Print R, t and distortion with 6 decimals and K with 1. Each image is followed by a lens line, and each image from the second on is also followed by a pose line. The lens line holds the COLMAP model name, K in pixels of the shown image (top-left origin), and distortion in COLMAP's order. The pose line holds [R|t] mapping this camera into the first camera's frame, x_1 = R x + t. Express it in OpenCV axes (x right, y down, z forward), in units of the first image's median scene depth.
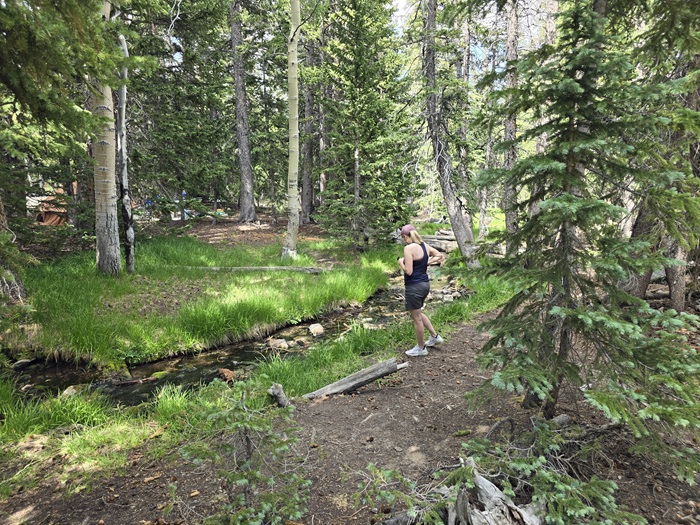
lens RADIAL K [[473.1, 0, 348.9], [0, 473.1, 269.0], [0, 0, 1]] dist [0.005200, -0.006799]
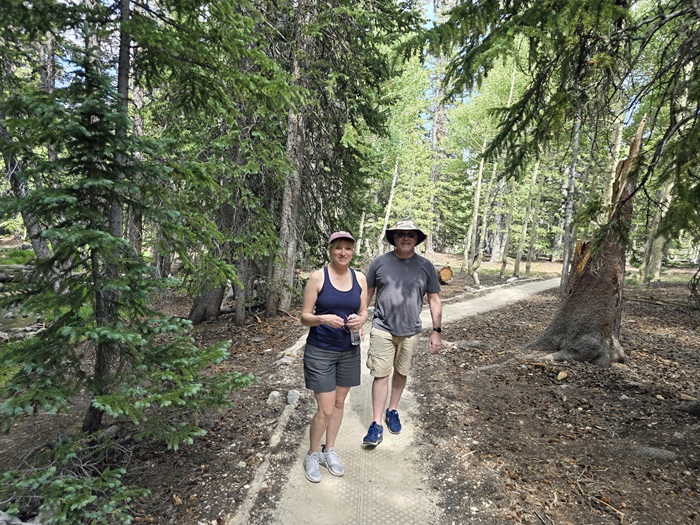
lens RADIAL K [[473.1, 0, 348.9], [0, 473.1, 269.0], [0, 0, 1]] dist [0.005200, -0.006799]
pose [[0.716541, -0.039747, 0.696412, 0.144364], [0.077588, 0.996721, -0.022945, 0.021430], [-0.693217, 0.070474, 0.717275, -0.248800]]
